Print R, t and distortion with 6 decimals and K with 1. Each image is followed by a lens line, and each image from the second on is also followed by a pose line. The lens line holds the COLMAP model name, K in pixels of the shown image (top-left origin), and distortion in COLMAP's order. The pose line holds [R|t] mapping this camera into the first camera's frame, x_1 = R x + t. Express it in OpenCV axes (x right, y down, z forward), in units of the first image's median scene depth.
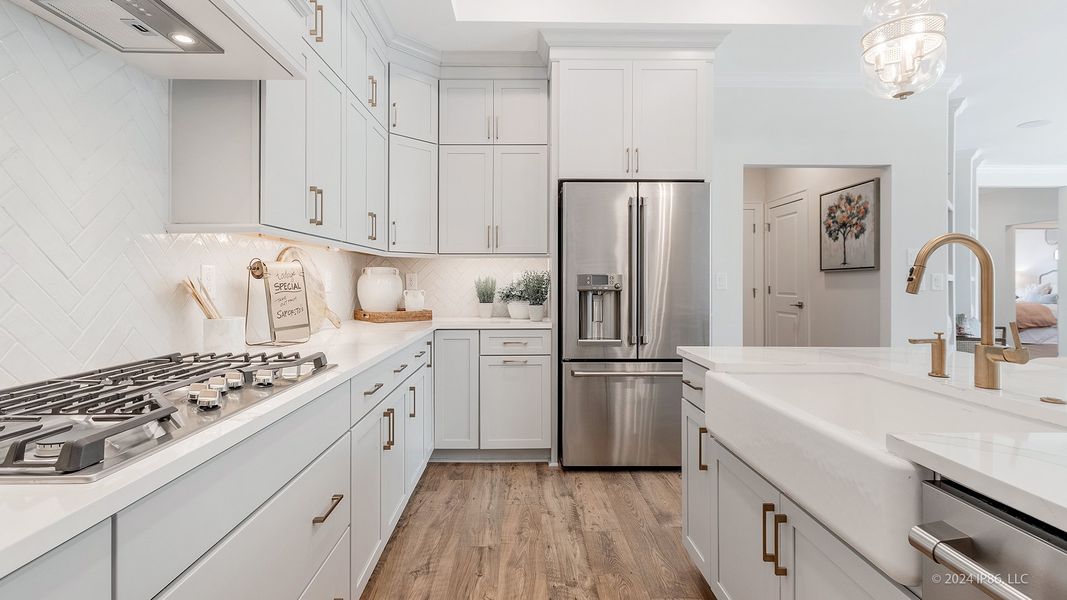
lens RADIAL K [[503.7, 0, 531.6], [0, 503.7, 280.3], [0, 0, 1]] dist [-0.001895, -0.001329]
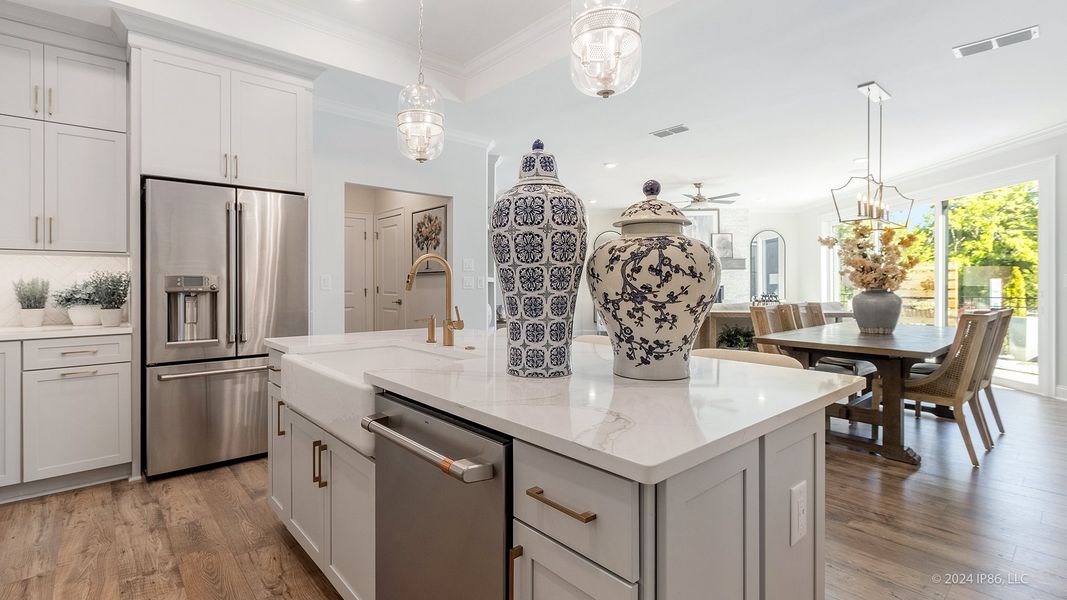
lens RADIAL K [[496.7, 0, 531.2], [0, 496.7, 283.8], [0, 0, 1]] dist [0.002463, -0.000594]
pose [[0.767188, -0.002828, 0.641416, 0.016707], [-0.000762, 0.999986, 0.005321, -0.001452], [-0.641422, -0.004571, 0.767175, -0.187004]]
